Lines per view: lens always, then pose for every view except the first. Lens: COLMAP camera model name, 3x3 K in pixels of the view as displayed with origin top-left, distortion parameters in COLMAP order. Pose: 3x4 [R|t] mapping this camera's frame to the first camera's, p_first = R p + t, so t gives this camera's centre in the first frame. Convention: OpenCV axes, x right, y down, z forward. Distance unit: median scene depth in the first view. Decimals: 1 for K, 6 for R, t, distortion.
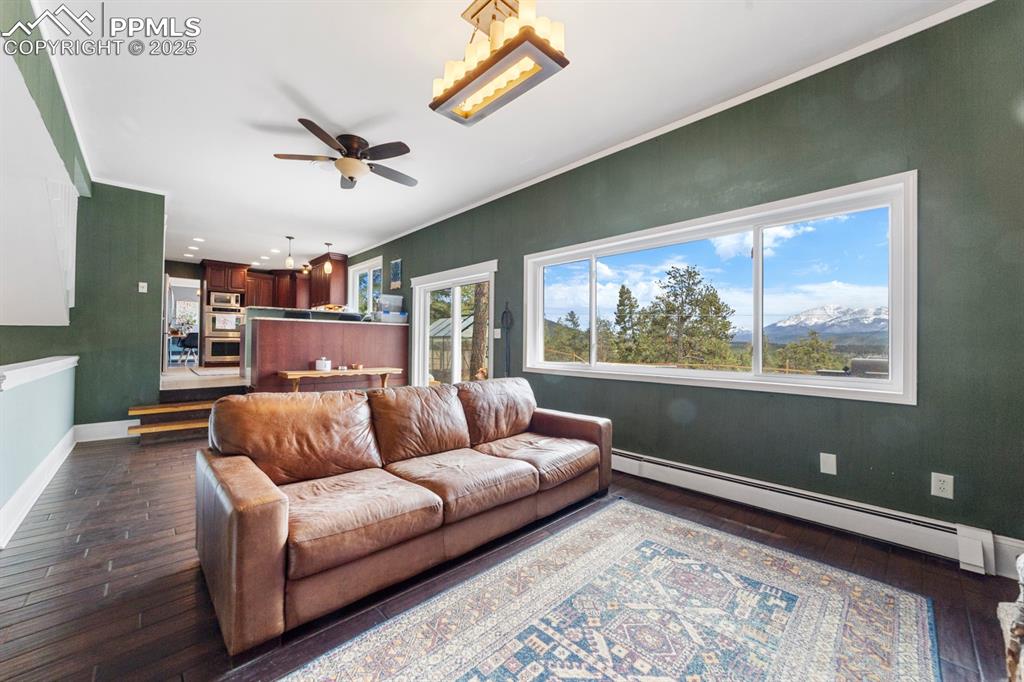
lens RADIAL K [[396.4, 0, 511.3], [0, 396.4, 336.7], [0, 0, 1]] dist [-0.009506, 0.006108]
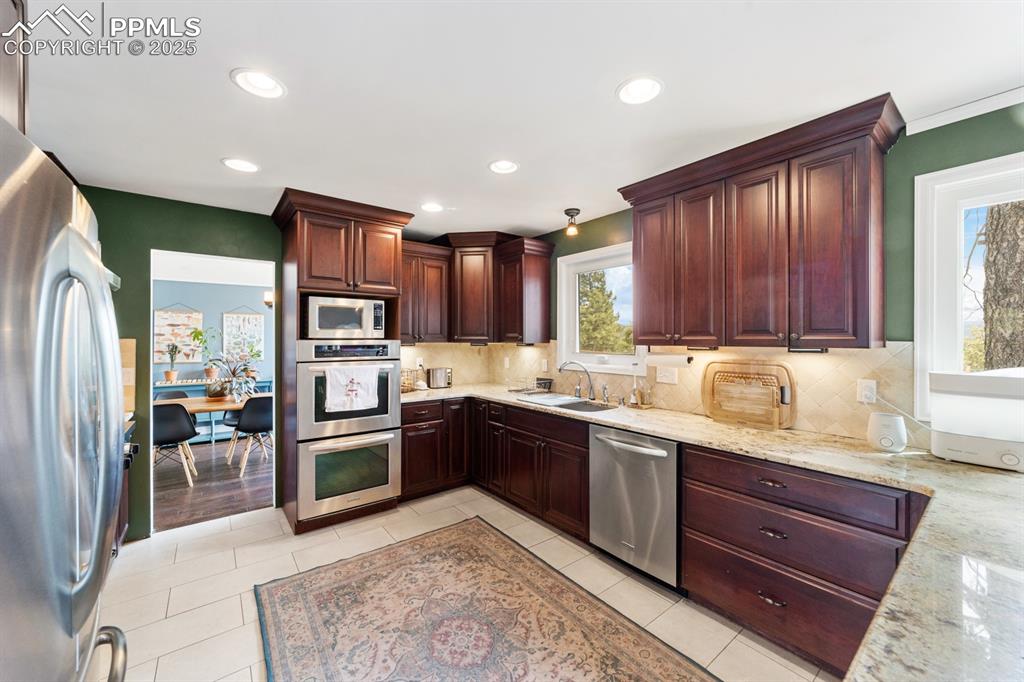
lens RADIAL K [[396.4, 0, 512.2], [0, 396.4, 340.6], [0, 0, 1]] dist [-0.009506, 0.006108]
pose [[0.995149, -0.009207, -0.097944, -0.777970], [0.011900, 0.999566, 0.026949, -0.116379], [0.097654, -0.027984, 0.994827, 0.958263]]
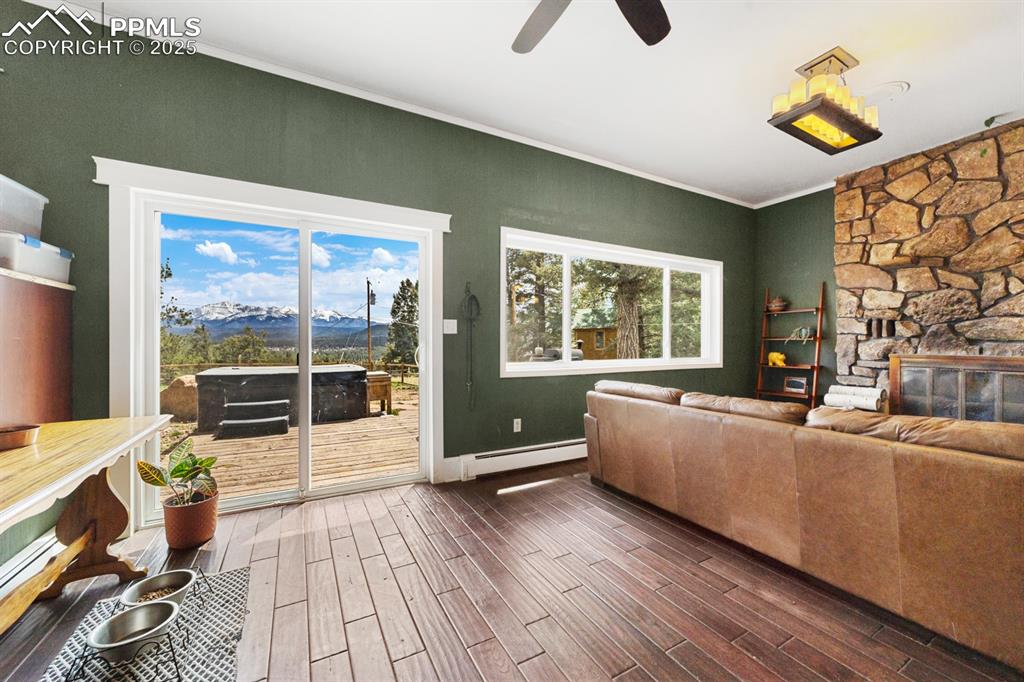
lens RADIAL K [[396.4, 0, 509.3], [0, 396.4, 341.1], [0, 0, 1]] dist [-0.009506, 0.006108]
pose [[0.242766, -0.009014, 0.970043, -0.495831], [-0.015119, 0.999800, 0.013074, 0.004198], [-0.969967, -0.017840, 0.242582, 0.558253]]
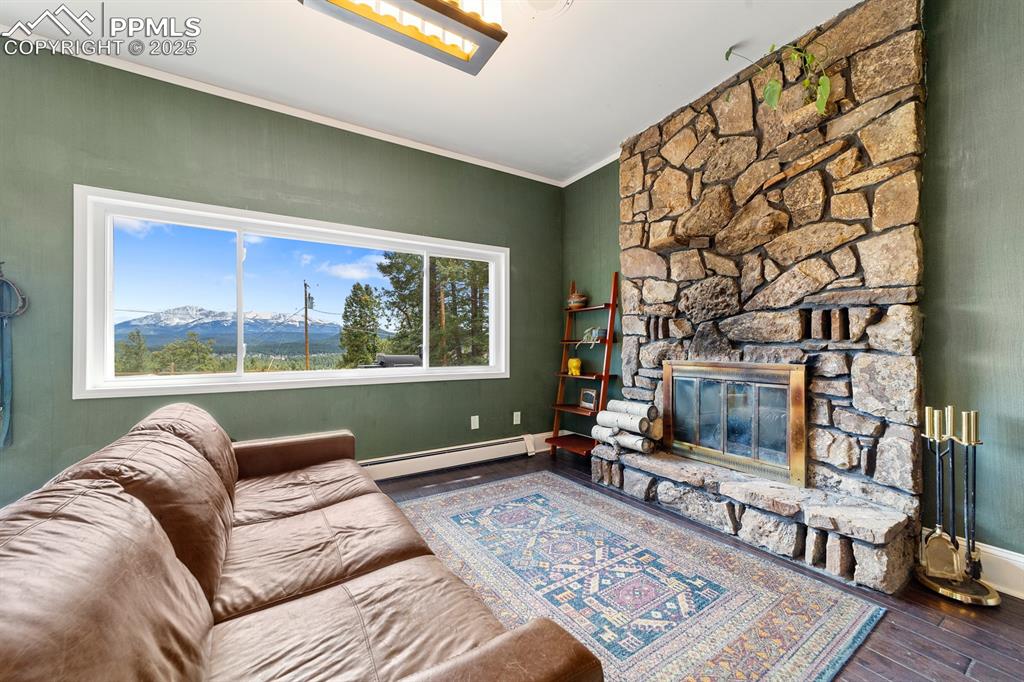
lens RADIAL K [[396.4, 0, 515.5], [0, 396.4, 341.2], [0, 0, 1]] dist [-0.009506, 0.006108]
pose [[0.190208, 0.002330, 0.981741, -0.262798], [-0.010861, 0.999941, -0.000269, 0.001801], [-0.981684, -0.010612, 0.190222, 0.213902]]
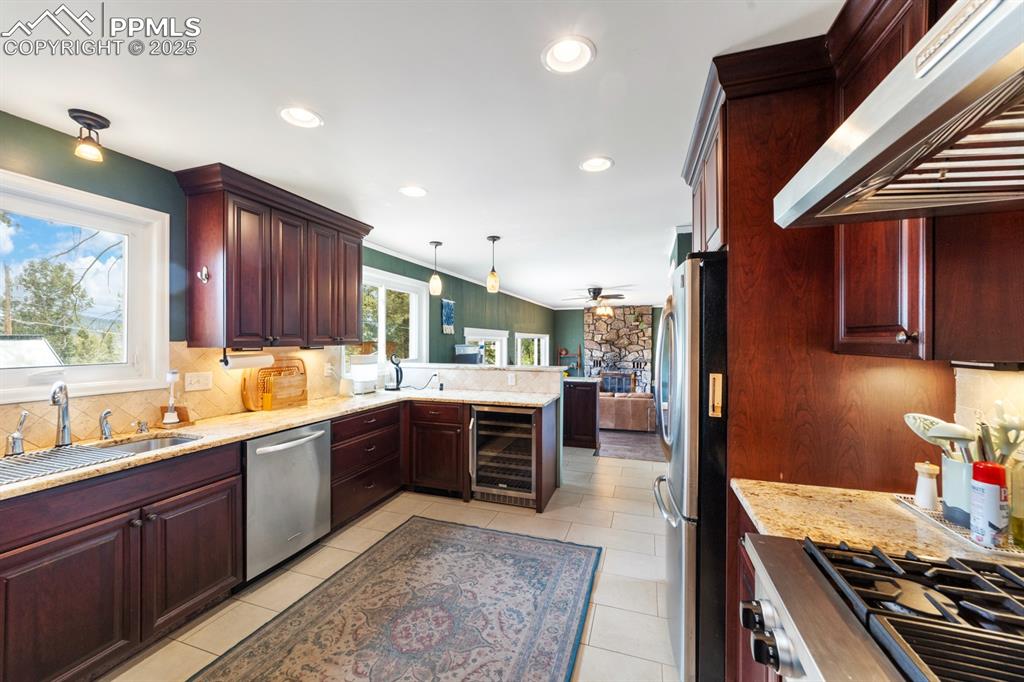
lens RADIAL K [[396.4, 0, 515.3], [0, 396.4, 342.7], [0, 0, 1]] dist [-0.009506, 0.006108]
pose [[-0.476631, -0.013829, 0.878994, -1.168637], [-0.023883, 0.999711, 0.002778, -0.110752], [-0.878779, -0.019669, -0.476824, 1.347488]]
